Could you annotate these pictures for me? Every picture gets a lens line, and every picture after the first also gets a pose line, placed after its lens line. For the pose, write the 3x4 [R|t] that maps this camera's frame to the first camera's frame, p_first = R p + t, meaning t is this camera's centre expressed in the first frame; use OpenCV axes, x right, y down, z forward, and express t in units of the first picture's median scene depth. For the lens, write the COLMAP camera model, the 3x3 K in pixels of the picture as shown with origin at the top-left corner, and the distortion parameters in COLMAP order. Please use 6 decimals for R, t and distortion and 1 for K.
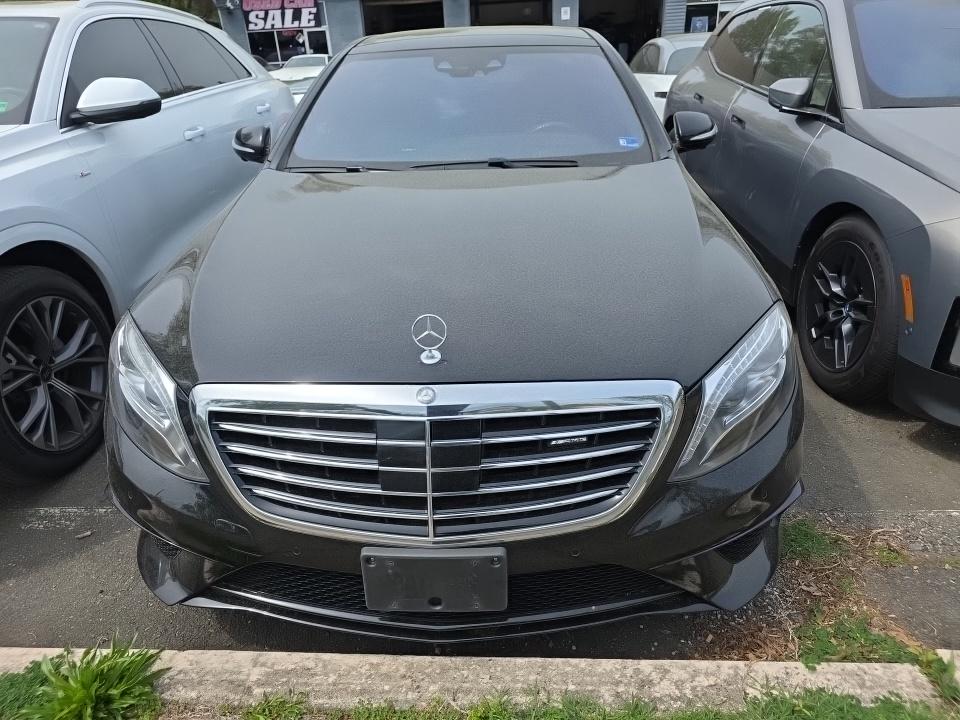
lens RADIAL K [[648.5, 0, 477.1], [0, 648.5, 362.0], [0, 0, 1]] dist [0.038849, -0.035035]
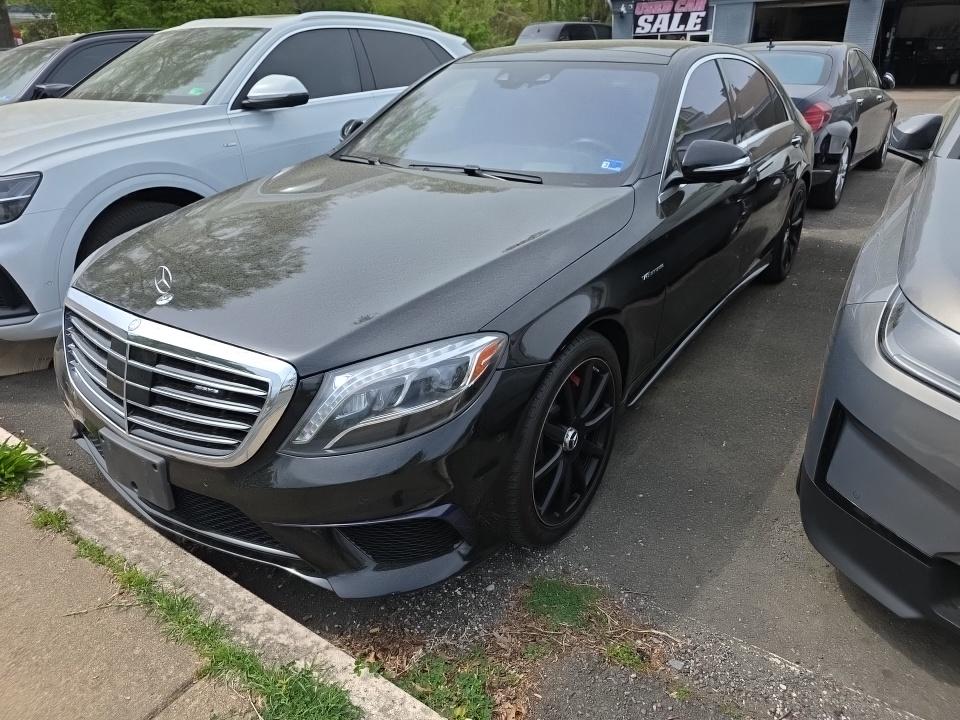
lens RADIAL K [[639.8, 0, 476.7], [0, 639.8, 358.7], [0, 0, 1]] dist [0.066748, -0.073926]
pose [[0.850070, 0.248266, -0.464483, 0.553217], [-0.250063, 0.966436, 0.058909, -0.064561], [0.463518, 0.066073, 0.883620, 0.081163]]
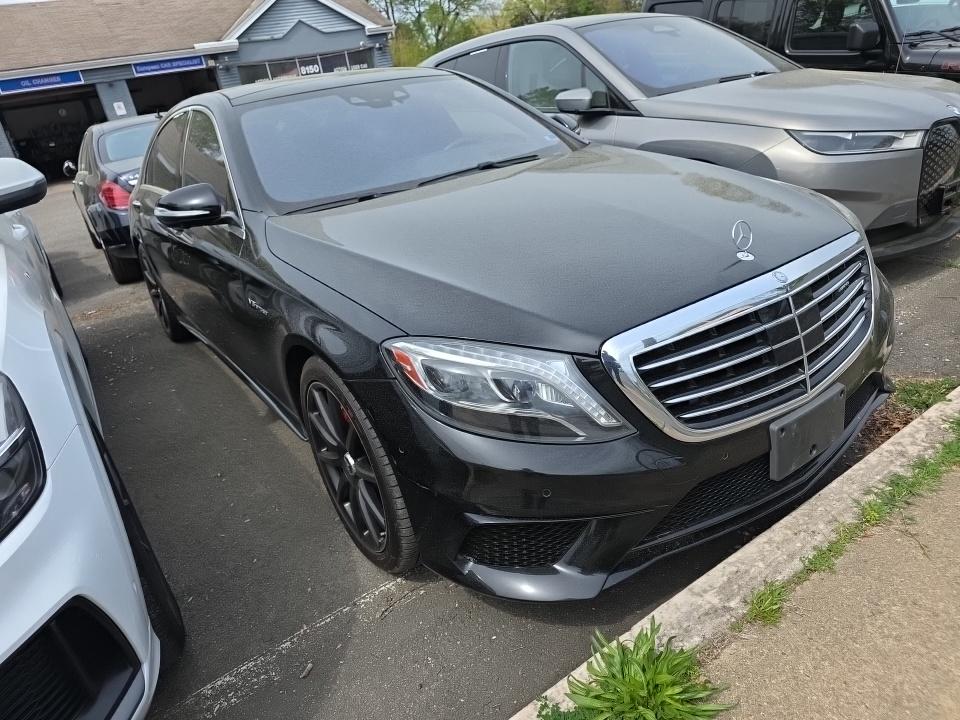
lens RADIAL K [[648.5, 0, 477.1], [0, 648.5, 362.0], [0, 0, 1]] dist [0.038849, -0.035035]
pose [[0.792514, -0.311910, 0.524055, -0.596355], [0.367633, 0.929968, -0.002457, -0.003708], [-0.486588, 0.194607, 0.851681, 0.126529]]
